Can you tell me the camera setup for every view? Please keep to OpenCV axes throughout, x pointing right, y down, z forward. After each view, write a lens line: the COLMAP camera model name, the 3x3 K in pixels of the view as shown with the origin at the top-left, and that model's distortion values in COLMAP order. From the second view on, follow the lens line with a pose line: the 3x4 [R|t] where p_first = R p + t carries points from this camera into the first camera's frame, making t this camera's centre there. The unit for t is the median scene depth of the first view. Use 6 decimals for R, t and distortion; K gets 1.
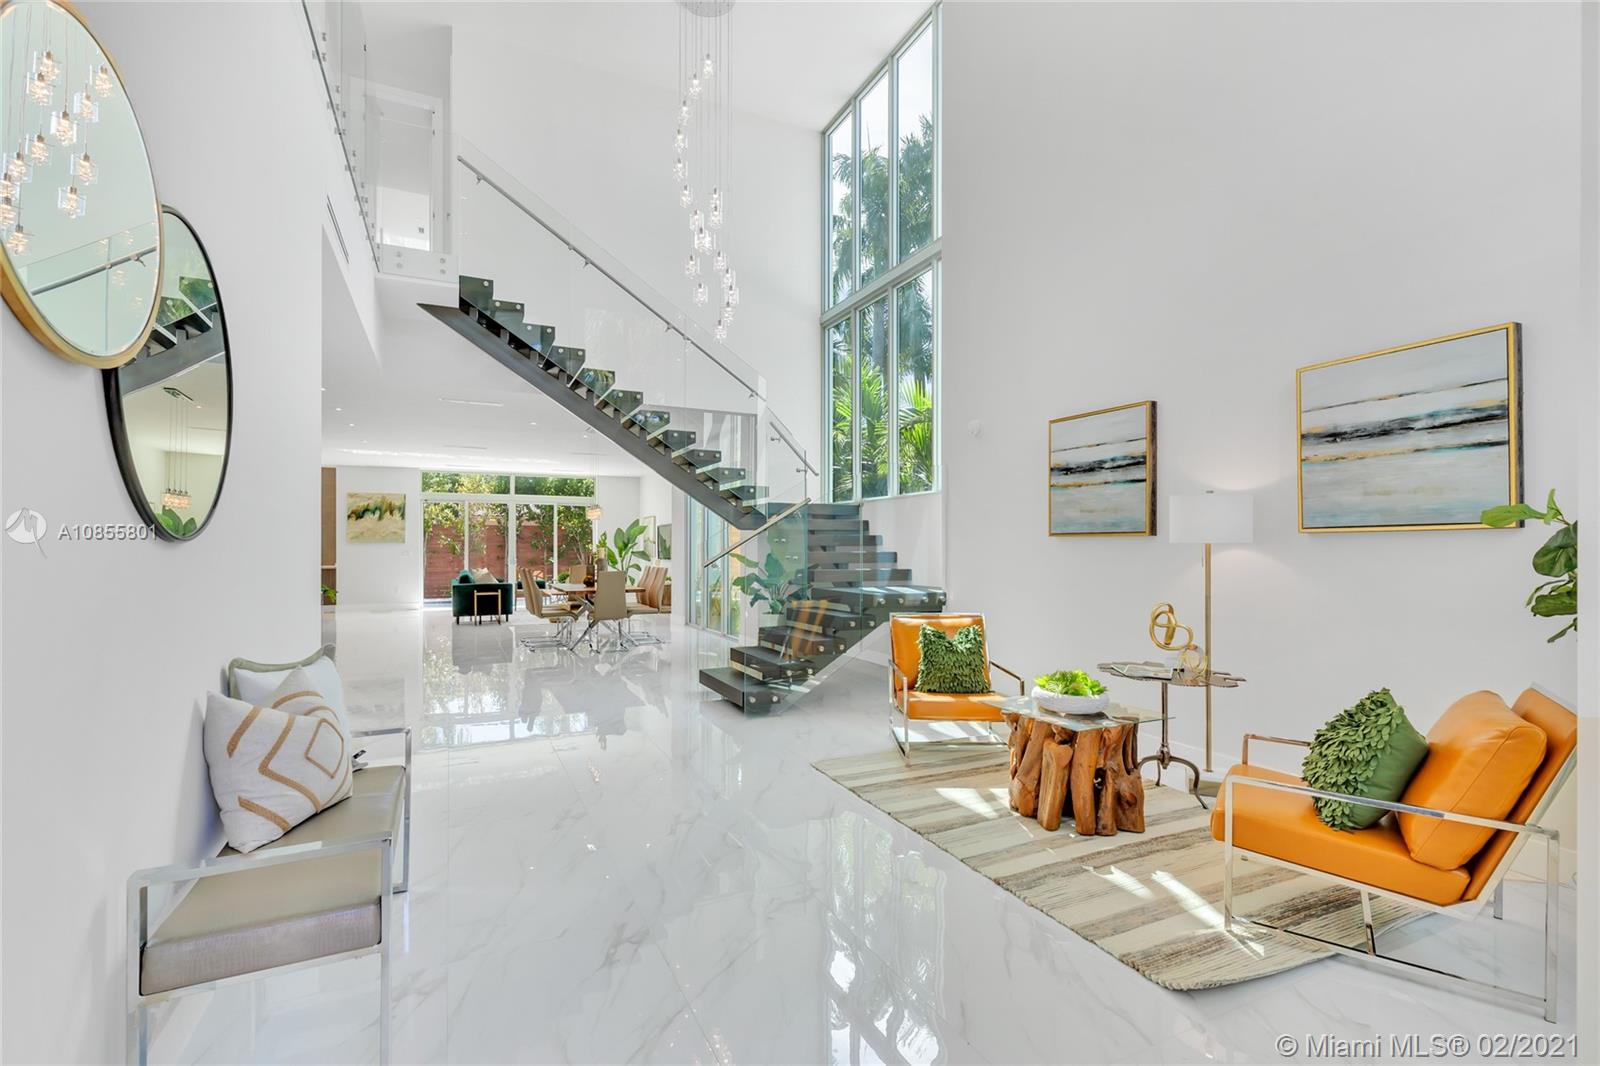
lens RADIAL K [[702.4, 0, 798.5], [0, 702.4, 544.1], [0, 0, 1]] dist [0.000670, 0.000044]
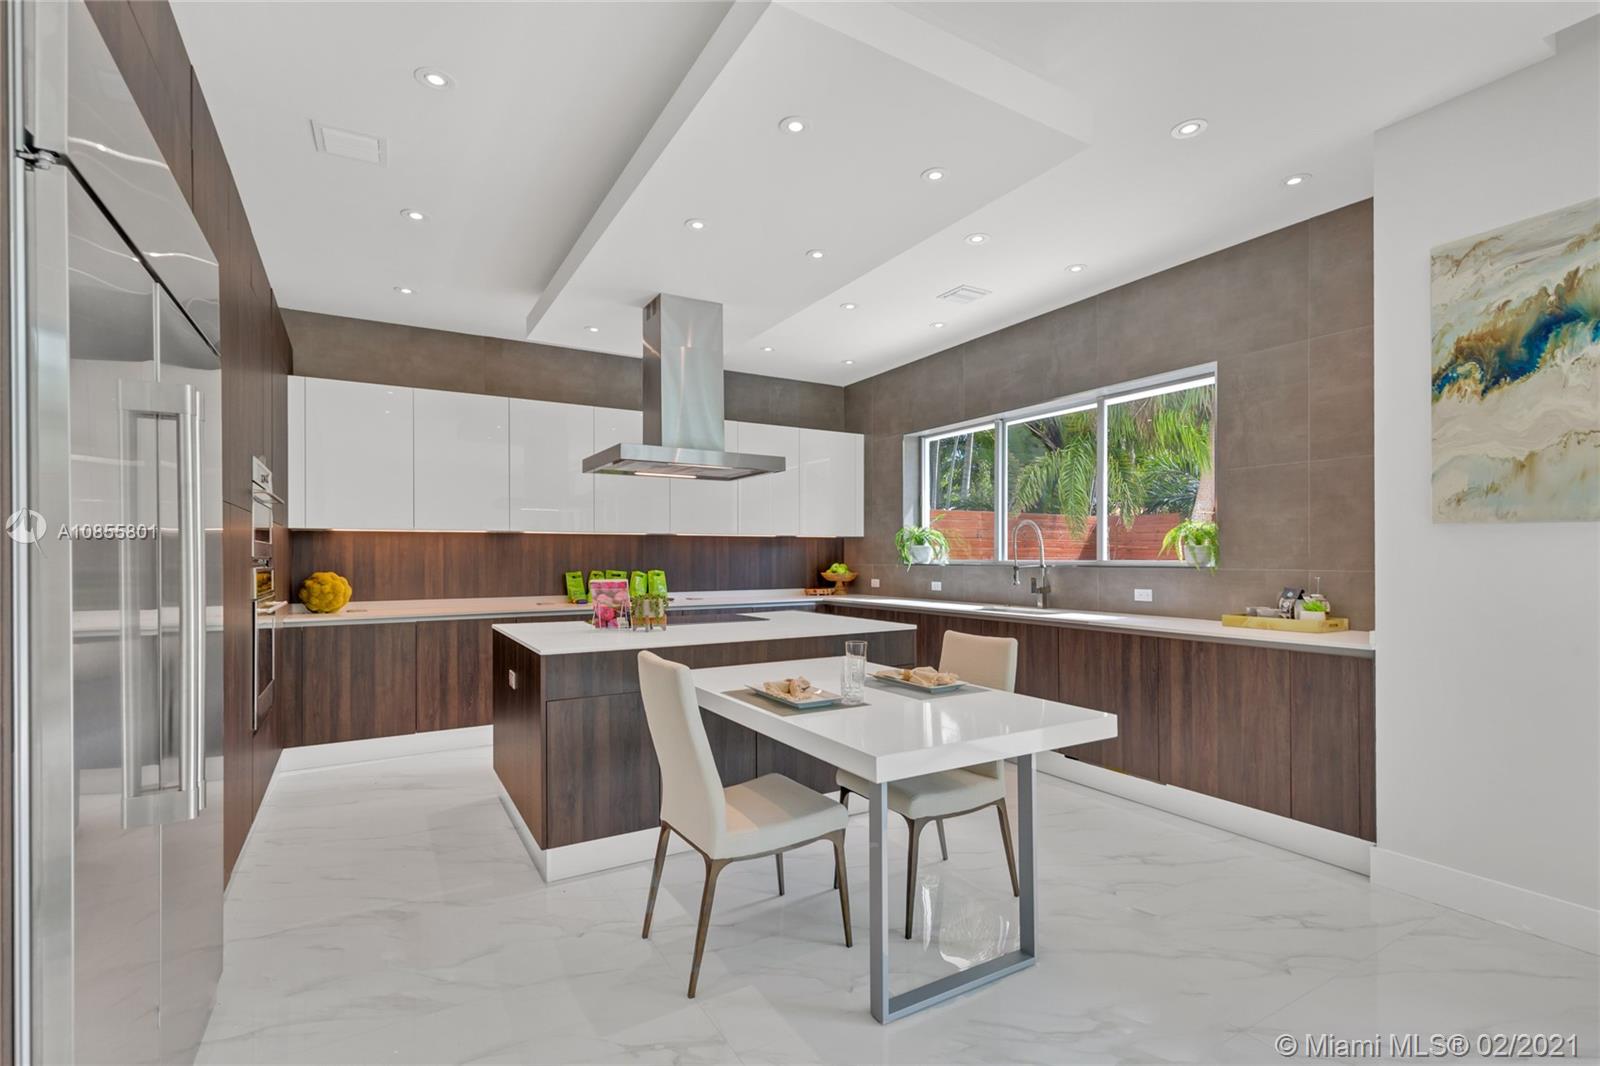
lens RADIAL K [[734.9, 0, 809.1], [0, 734.9, 554.8], [0, 0, 1]] dist [0.009713, 0.000042]
pose [[0.080997, -0.000009, -0.996714, -0.460472], [0.006792, 0.999977, 0.000543, 0.004251], [0.996691, -0.006813, 0.080995, 0.816505]]
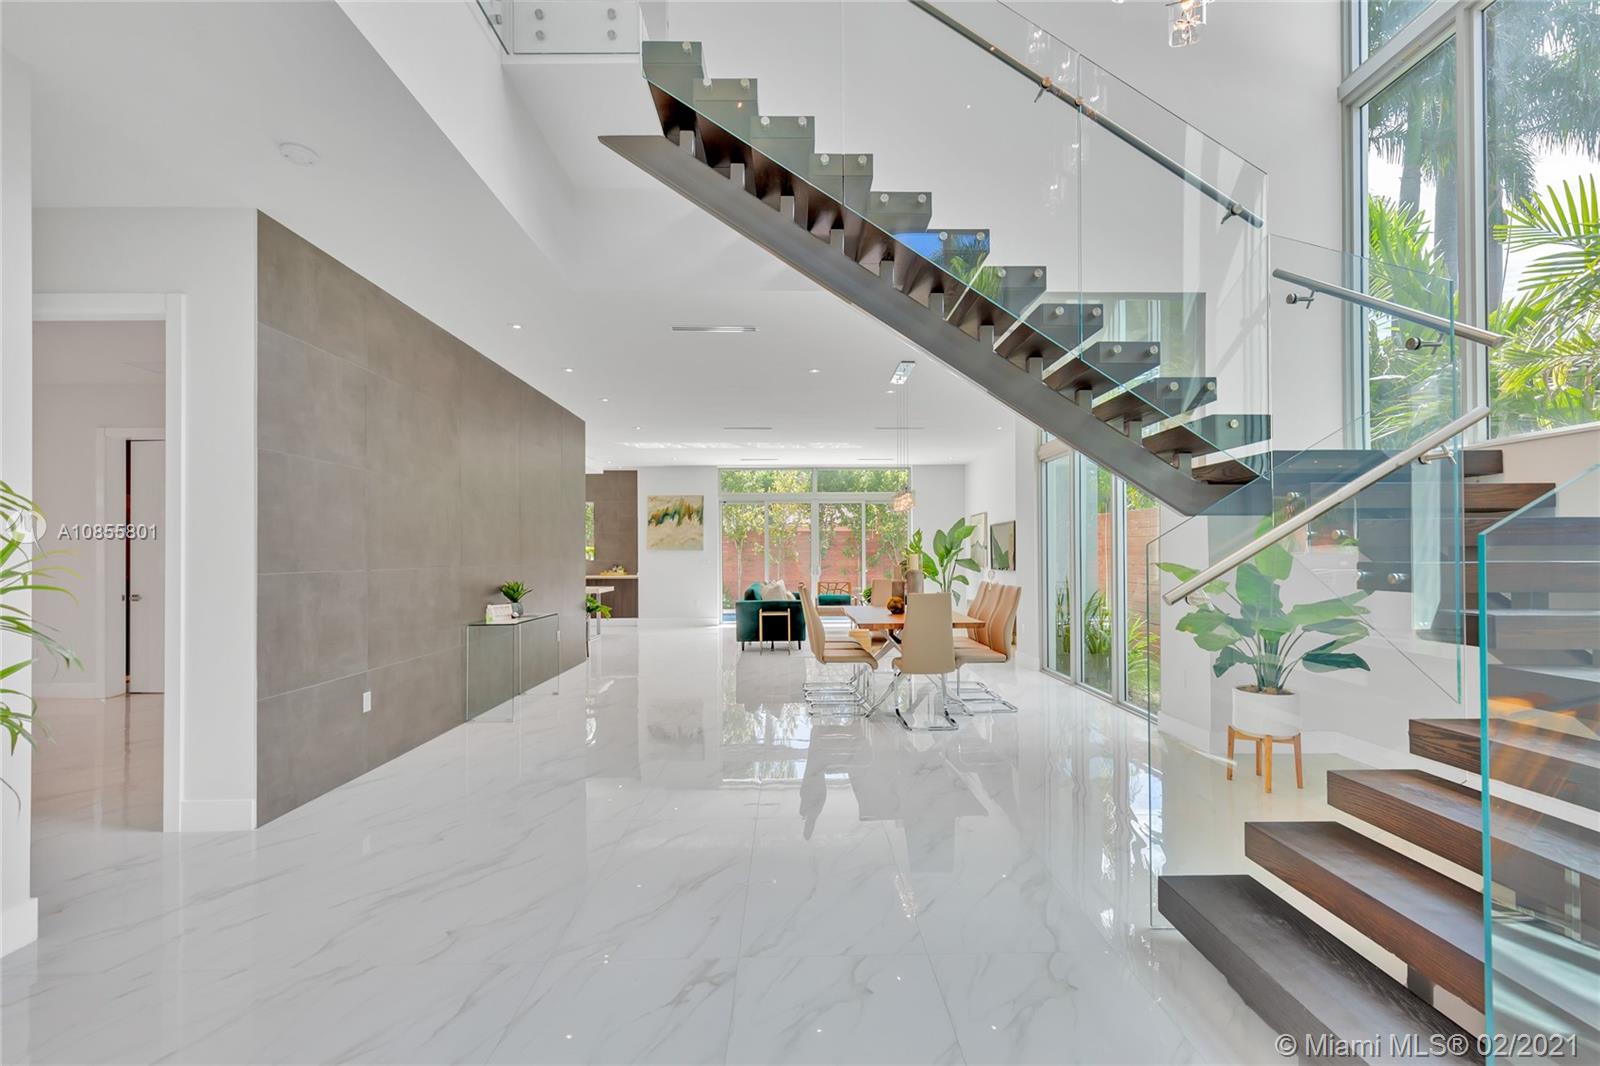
lens RADIAL K [[708.5, 0, 805.3], [0, 708.5, 550.8], [0, 0, 1]] dist [0.001435, 0.000024]
pose [[0.906209, -0.006823, -0.422774, -0.063760], [0.006598, 0.999976, -0.001997, 0.001699], [0.422778, -0.000980, 0.906233, 0.244970]]
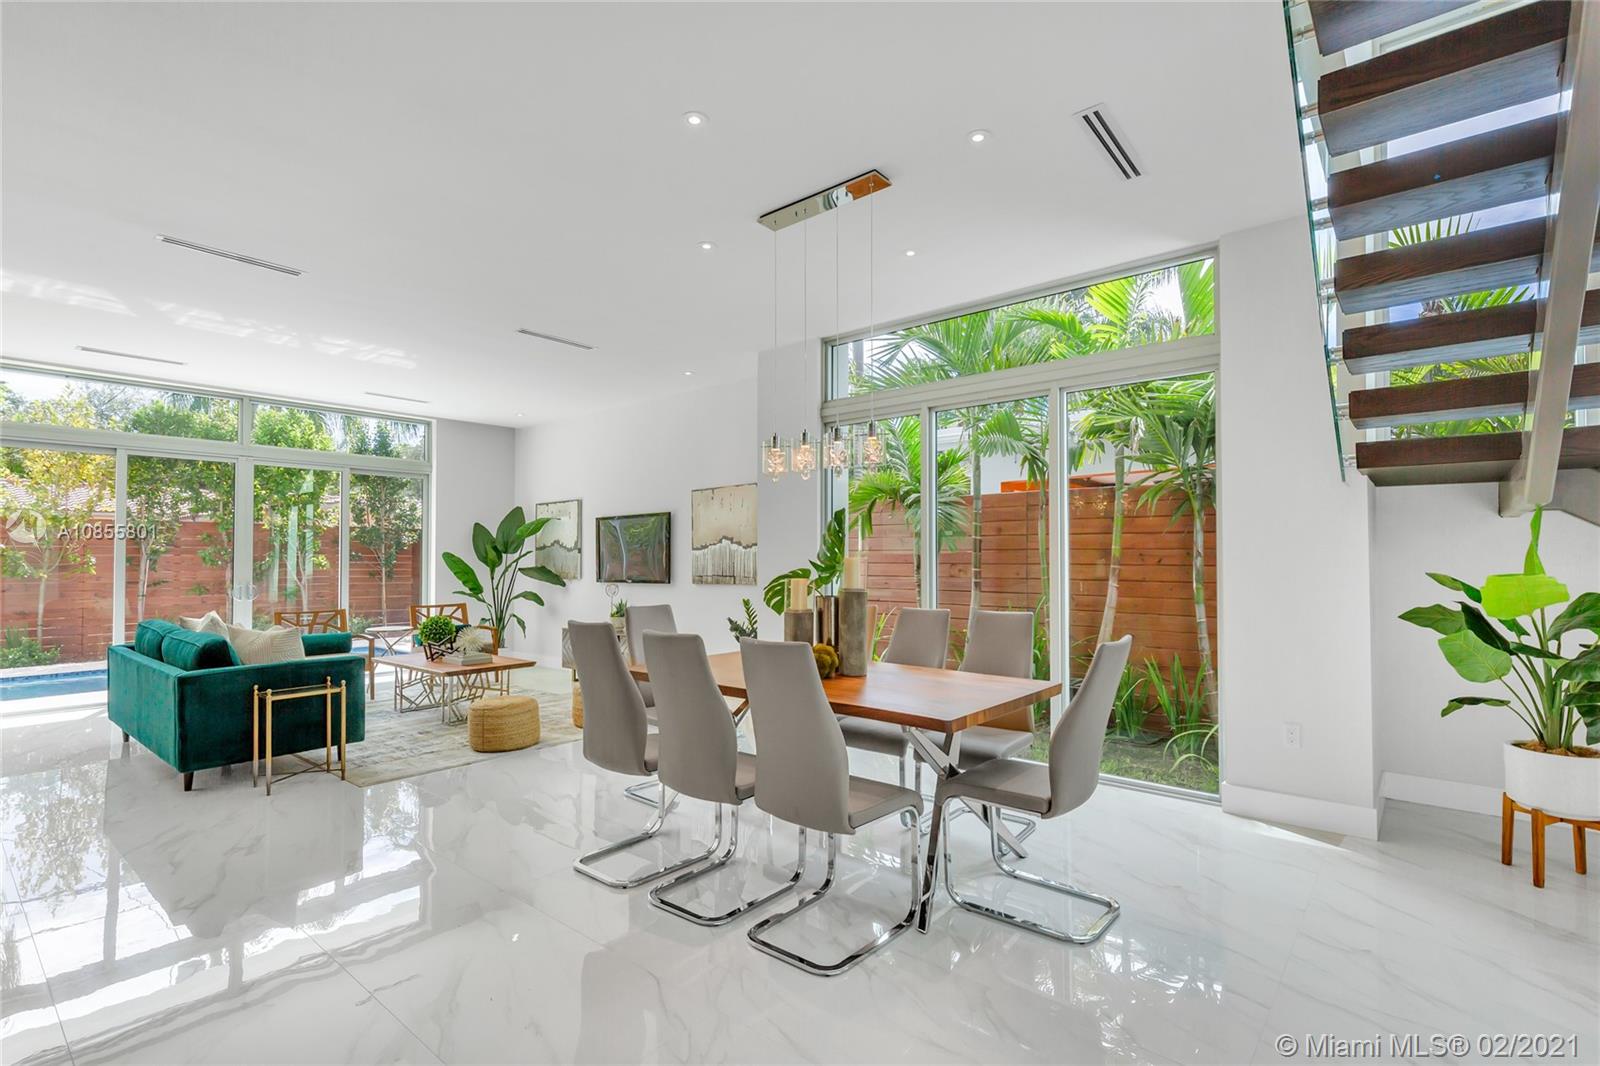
lens RADIAL K [[754.7, 0, 806.7], [0, 754.7, 544.7], [0, 0, 1]] dist [0.001630, 0.001045]
pose [[0.918795, 0.003712, 0.394719, -0.296305], [0.002177, 0.999893, -0.014470, 0.002200], [-0.394730, 0.014154, 0.918688, 0.458015]]
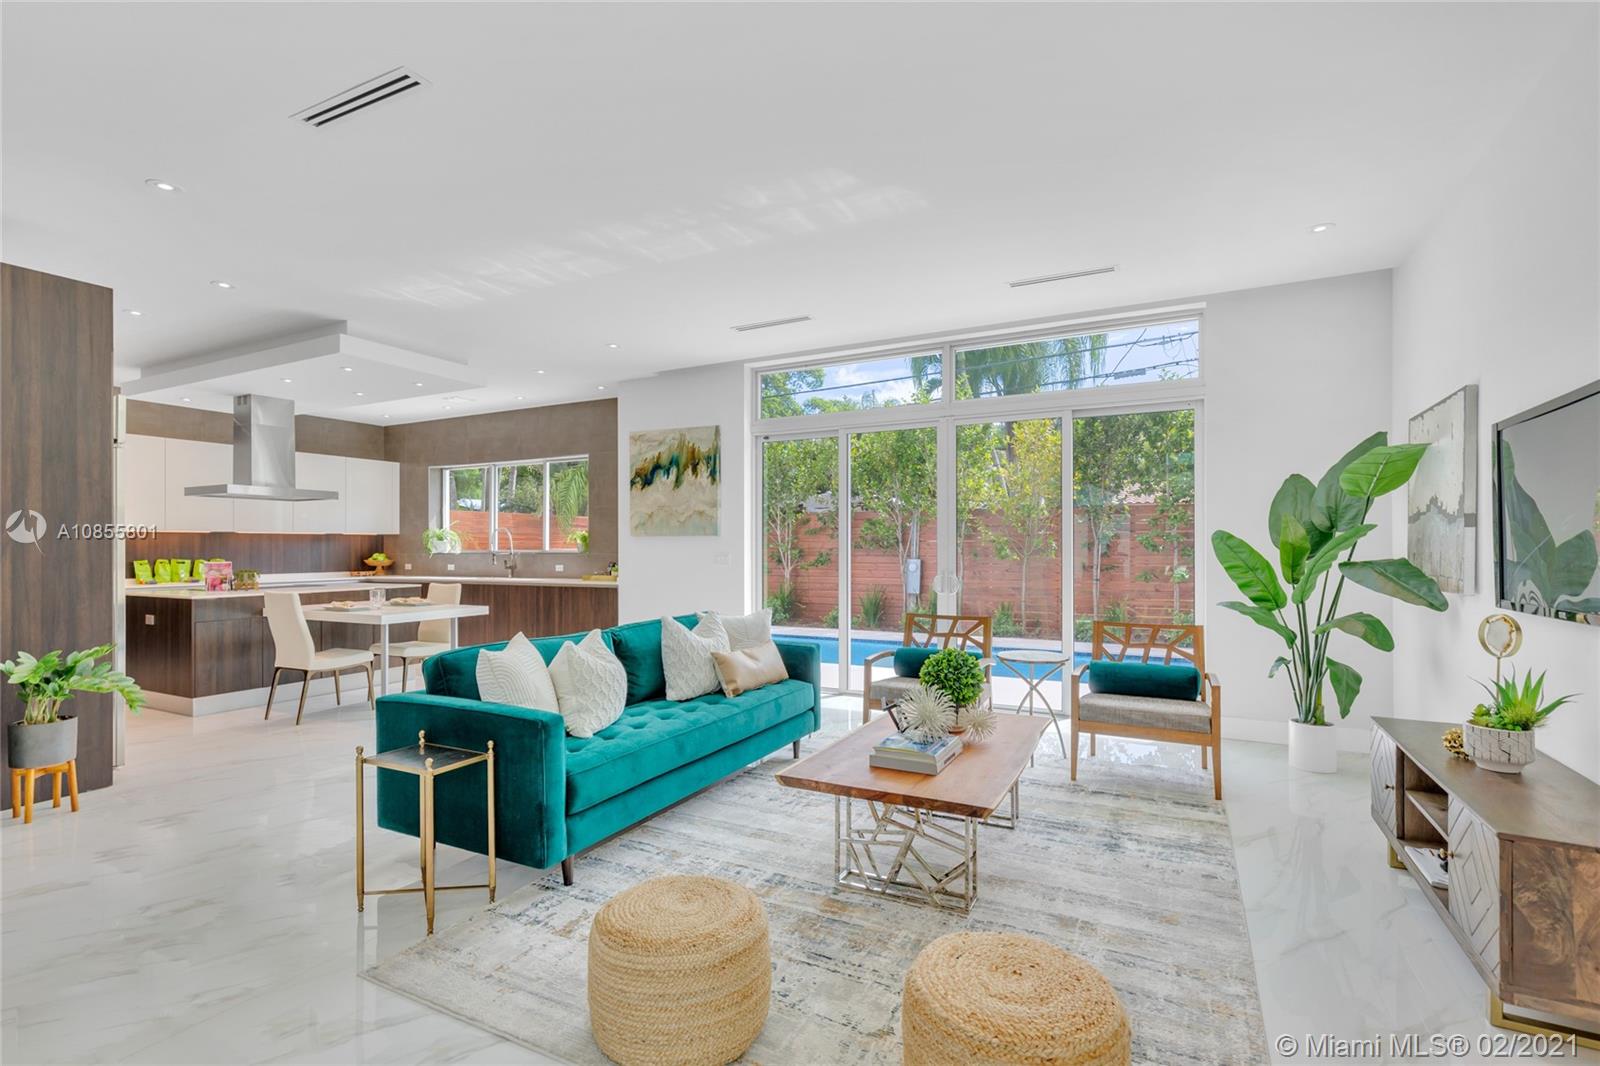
lens RADIAL K [[730.4, 0, 800.3], [0, 730.4, 544.8], [0, 0, 1]] dist [0.018034, 0.000007]
pose [[0.588854, -0.002437, -0.808235, -0.161272], [0.005027, 0.999987, 0.000647, 0.004013], [0.808223, -0.004444, 0.588859, 0.789846]]
